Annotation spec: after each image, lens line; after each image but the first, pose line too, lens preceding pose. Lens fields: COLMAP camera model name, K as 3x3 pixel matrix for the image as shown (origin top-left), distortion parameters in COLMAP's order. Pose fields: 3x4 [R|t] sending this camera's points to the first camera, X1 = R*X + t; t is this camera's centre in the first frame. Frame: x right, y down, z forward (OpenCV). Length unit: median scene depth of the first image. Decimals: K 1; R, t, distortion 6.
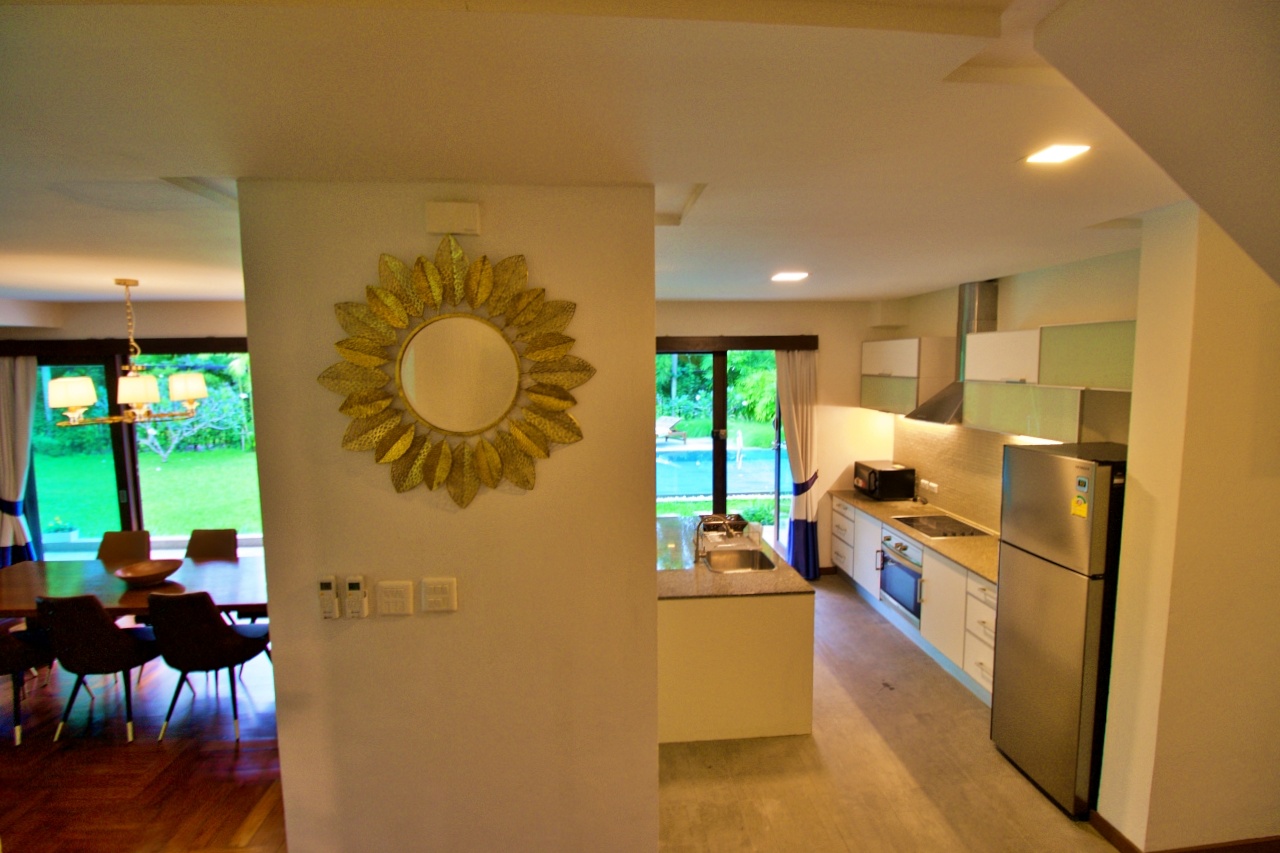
lens RADIAL K [[580.8, 0, 640.0], [0, 580.8, 426.5], [0, 0, 1]] dist [-0.002291, -0.011648]
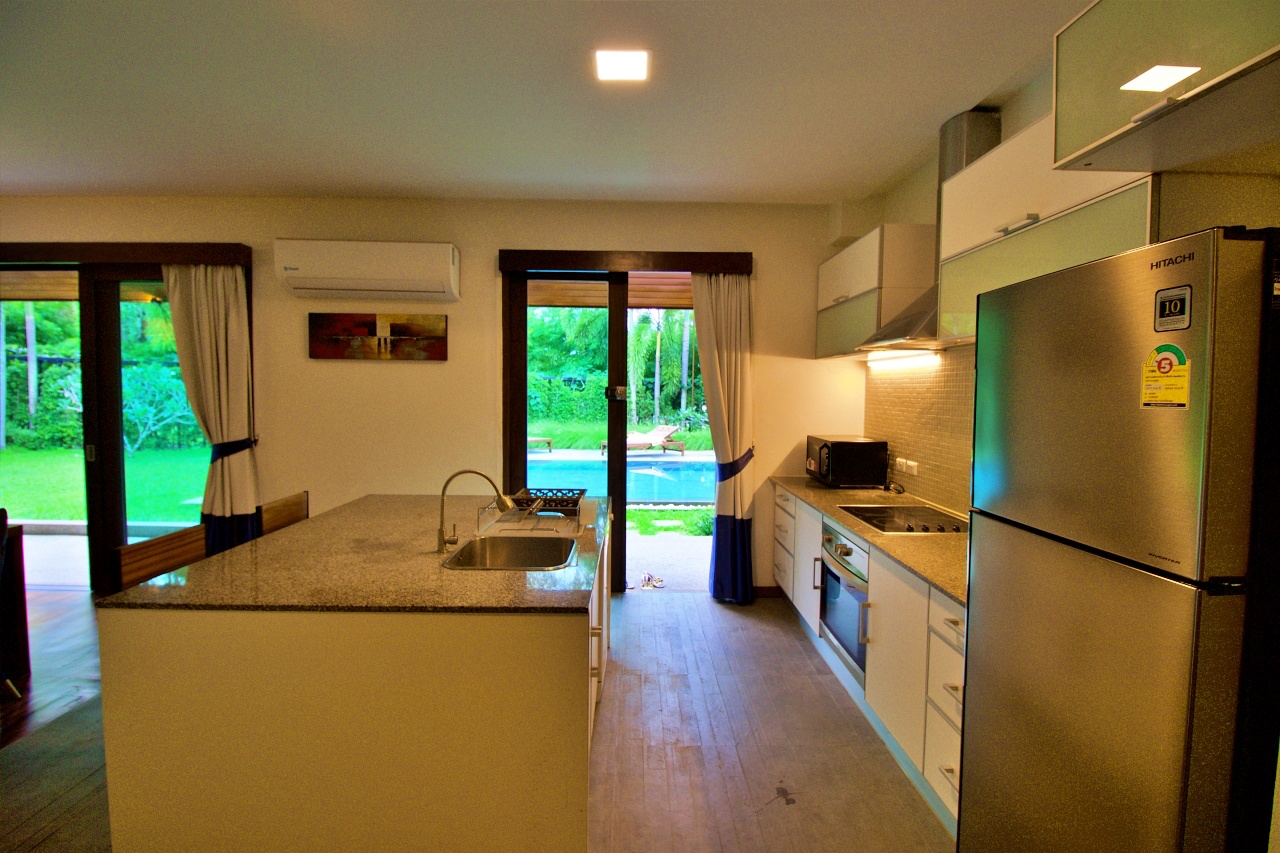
lens RADIAL K [[579.6, 0, 637.6], [0, 579.6, 424.7], [0, 0, 1]] dist [-0.002032, -0.011784]
pose [[0.997599, 0.023625, -0.065097, 0.231146], [-0.026693, 0.998554, -0.046673, 0.093738], [0.063900, 0.048299, 0.996787, 0.315035]]
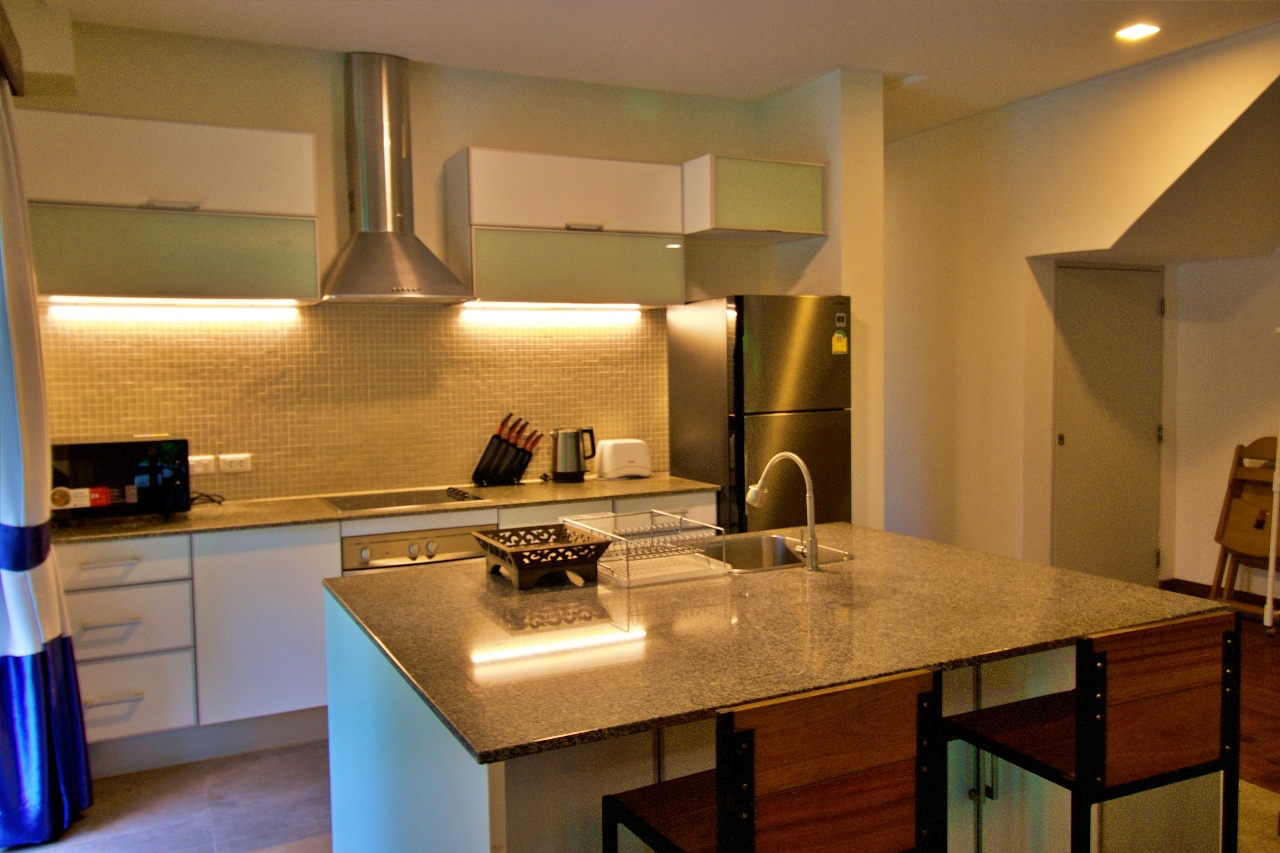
lens RADIAL K [[1001.4, 0, 640.0], [0, 1001.4, 426.5], [0, 0, 1]] dist [-0.002130, -0.000818]
pose [[-0.378770, -0.045695, 0.924362, -0.363934], [0.119193, 0.988054, 0.097685, 0.035263], [-0.917783, 0.147177, -0.368799, 0.971620]]
